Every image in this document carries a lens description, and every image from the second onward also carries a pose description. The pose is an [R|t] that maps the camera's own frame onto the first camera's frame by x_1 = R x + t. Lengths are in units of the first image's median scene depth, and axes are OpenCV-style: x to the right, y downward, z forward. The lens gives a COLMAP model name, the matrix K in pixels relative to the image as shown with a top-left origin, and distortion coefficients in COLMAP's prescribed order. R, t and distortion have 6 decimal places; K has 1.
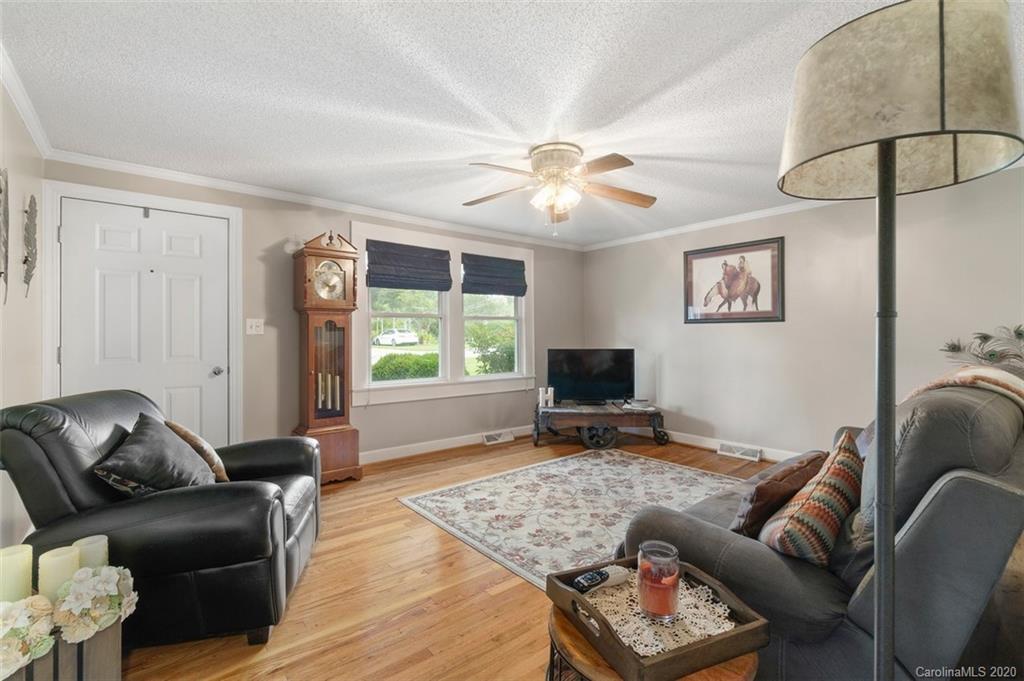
lens RADIAL K [[444.8, 0, 500.1], [0, 444.8, 341.0], [0, 0, 1]] dist [-0.000530, 0.000104]
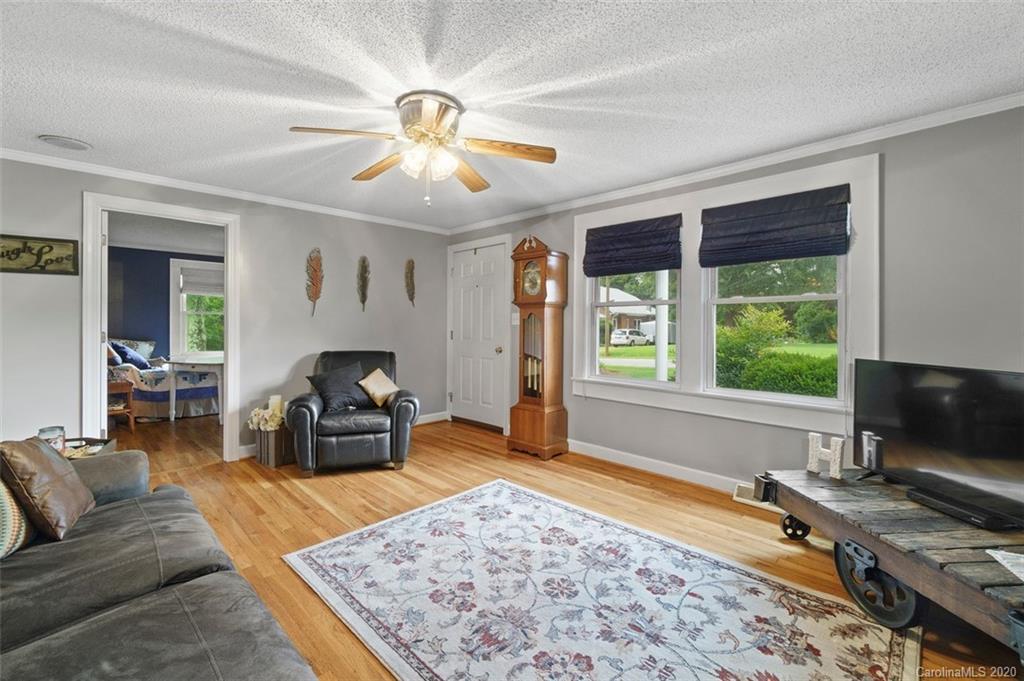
lens RADIAL K [[435.4, 0, 513.3], [0, 435.4, 336.2], [0, 0, 1]] dist [-0.003757, 0.000412]
pose [[0.124486, 0.029316, -0.991788, 0.697399], [-0.021966, 0.999400, 0.026784, -0.014687], [0.991978, 0.018451, 0.125055, 0.772405]]
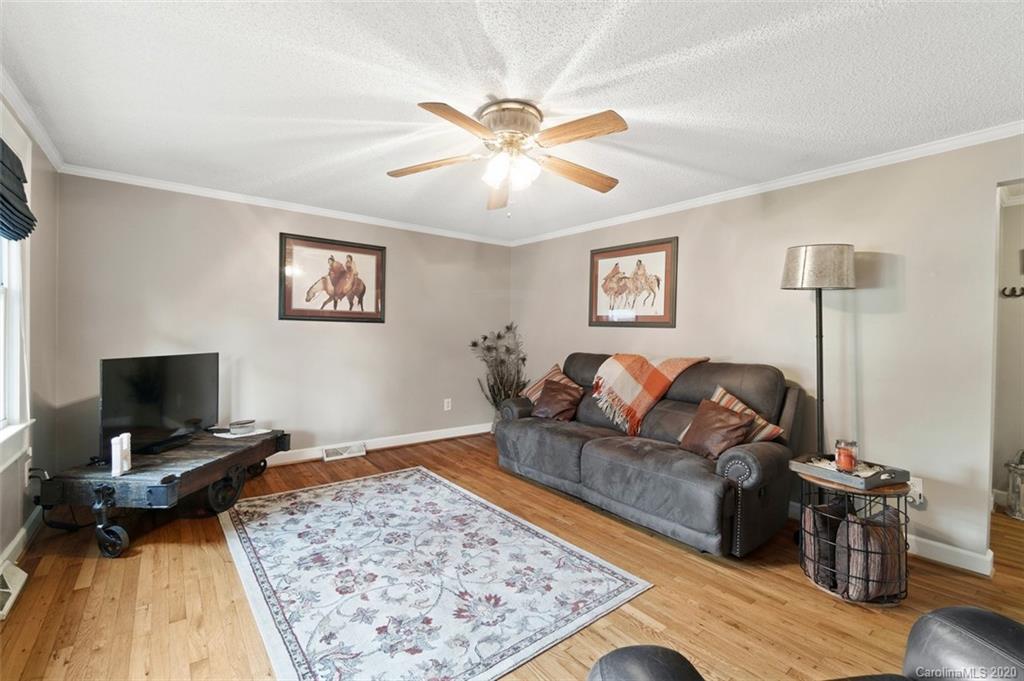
lens RADIAL K [[444.8, 0, 500.1], [0, 444.8, 341.0], [0, 0, 1]] dist [-0.000530, 0.000104]
pose [[0.021999, -0.011081, 0.999697, -0.509531], [-0.004562, 0.999927, 0.011184, -0.012837], [-0.999748, -0.004807, 0.021947, 0.725864]]
